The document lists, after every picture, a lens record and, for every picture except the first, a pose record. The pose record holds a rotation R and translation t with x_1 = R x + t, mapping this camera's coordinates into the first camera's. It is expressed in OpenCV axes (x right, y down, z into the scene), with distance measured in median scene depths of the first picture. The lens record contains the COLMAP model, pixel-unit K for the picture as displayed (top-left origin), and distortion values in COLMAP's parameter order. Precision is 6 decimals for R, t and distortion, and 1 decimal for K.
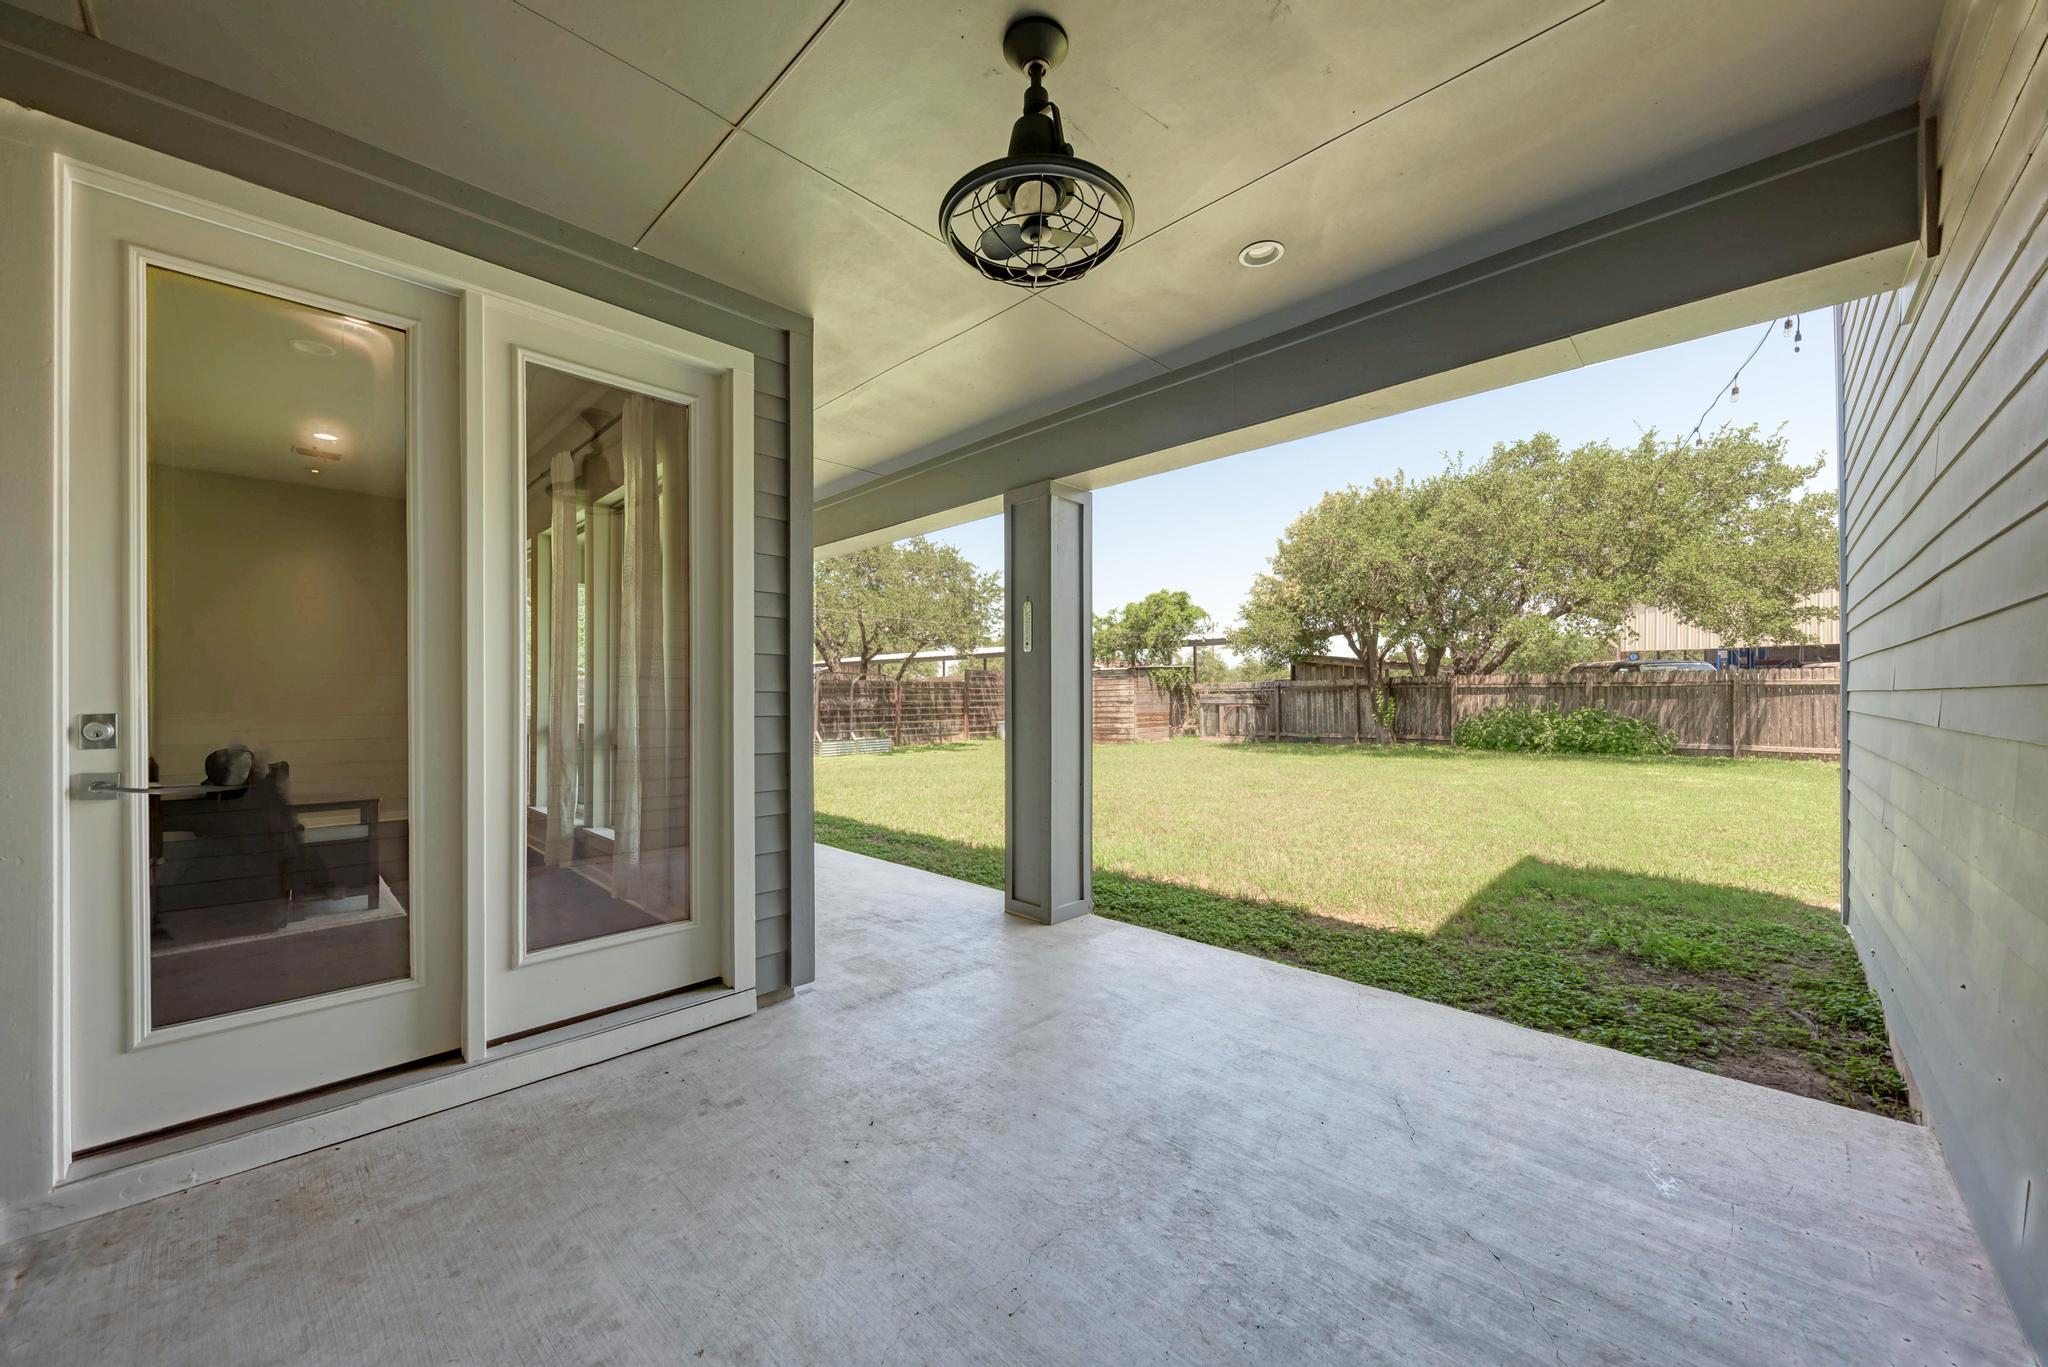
lens RADIAL K [[747.3, 0, 1026.5], [0, 747.3, 698.3], [0, 0, 1]] dist [0.000237, 0.000010]
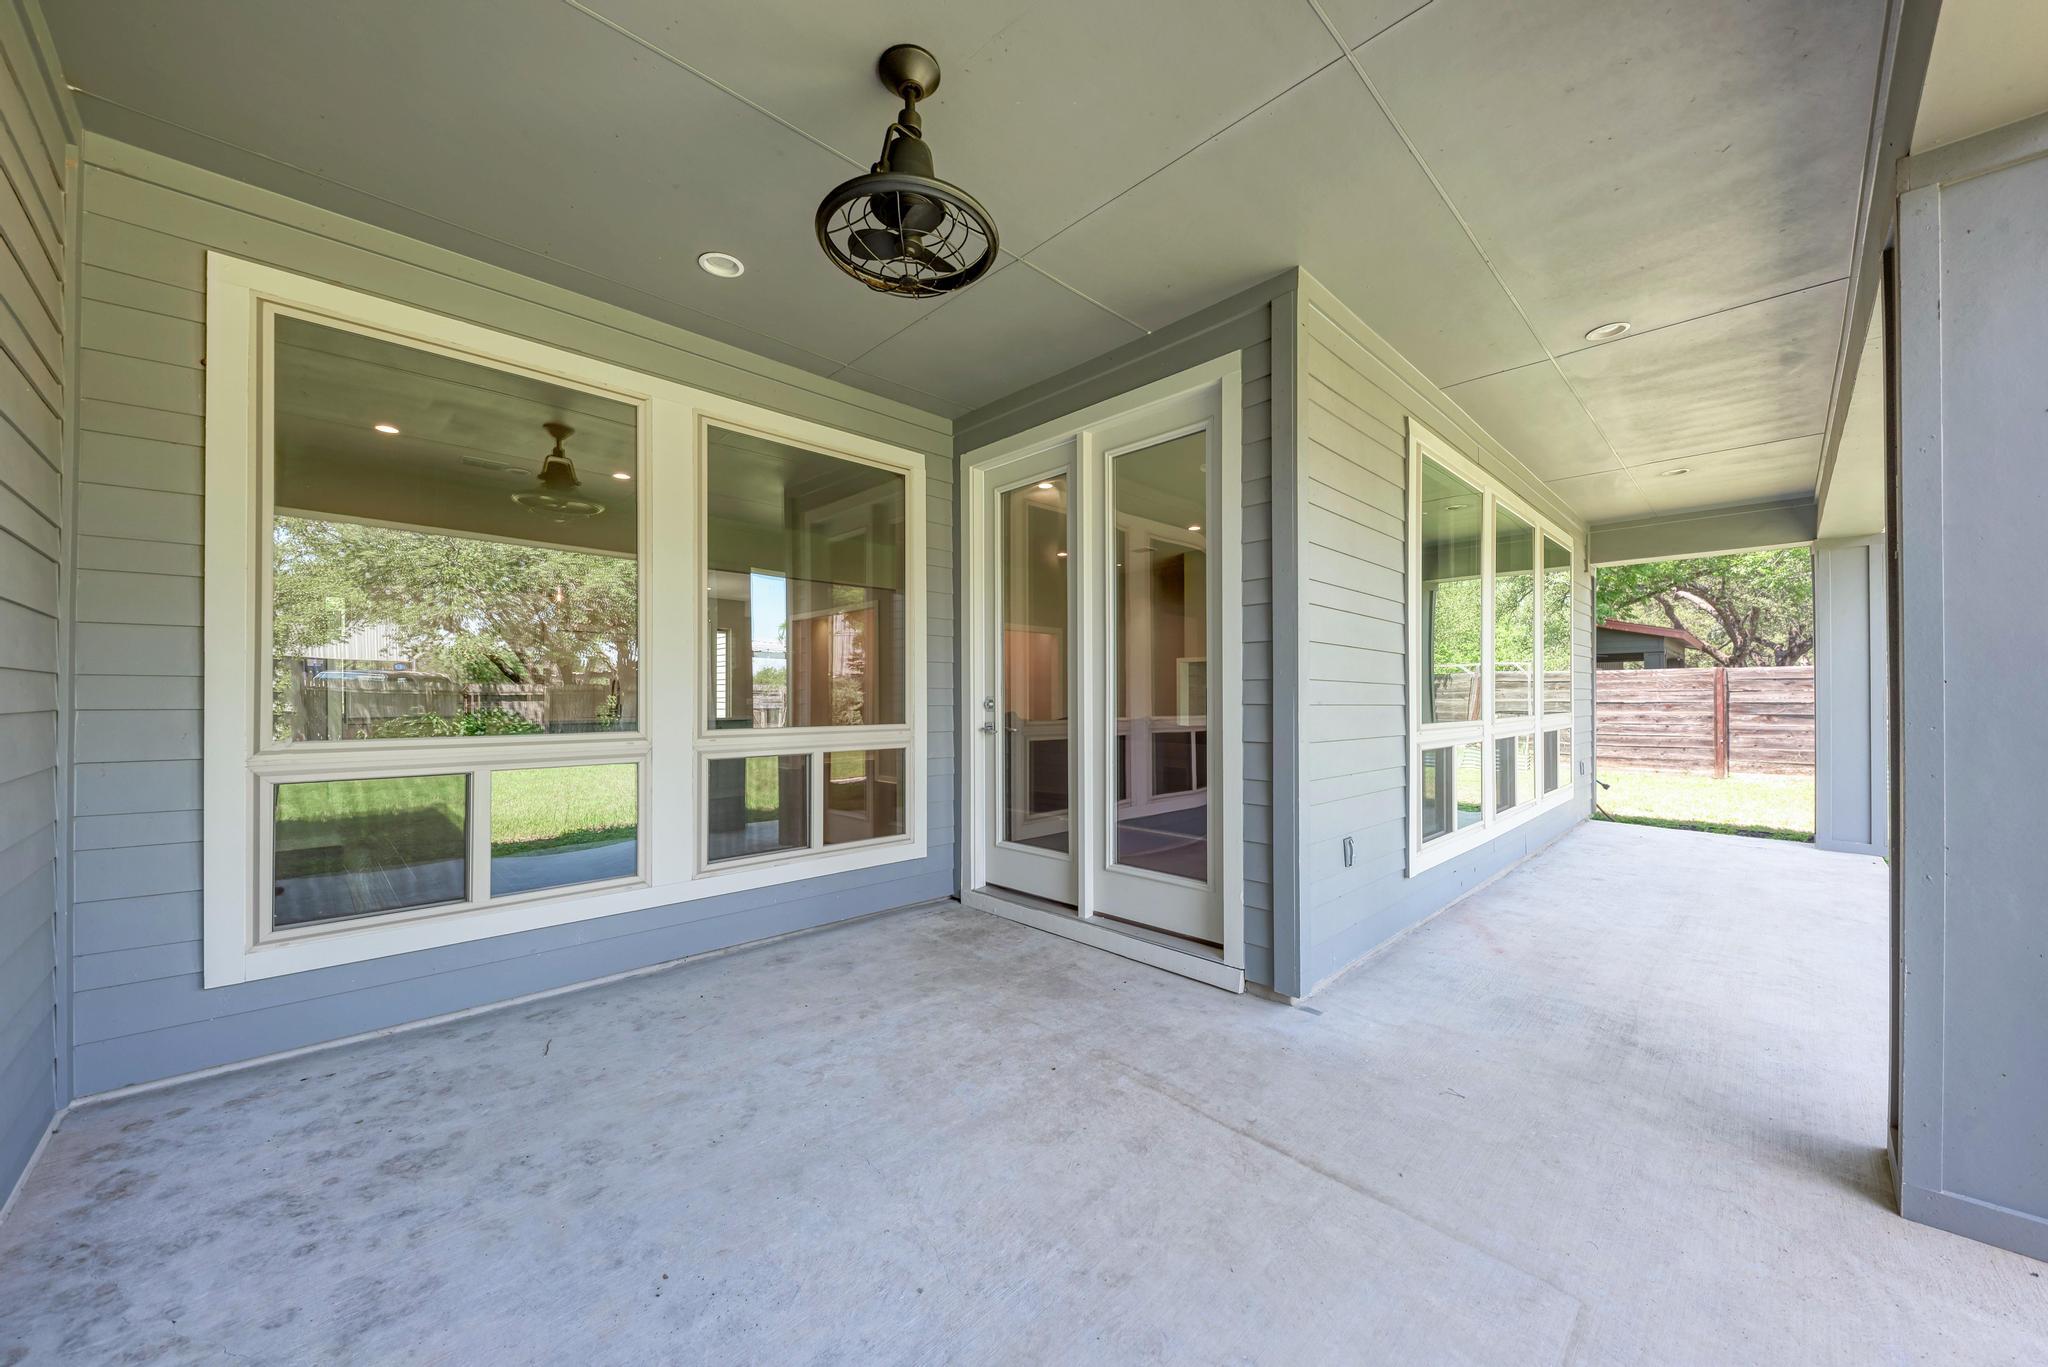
lens RADIAL K [[747.3, 0, 1026.5], [0, 747.3, 698.3], [0, 0, 1]] dist [0.000237, 0.000010]
pose [[-0.034155, 0.000712, -0.999416, 0.830705], [0.003471, 0.999994, 0.000594, 0.018158], [0.999411, -0.003448, -0.034157, 0.922441]]
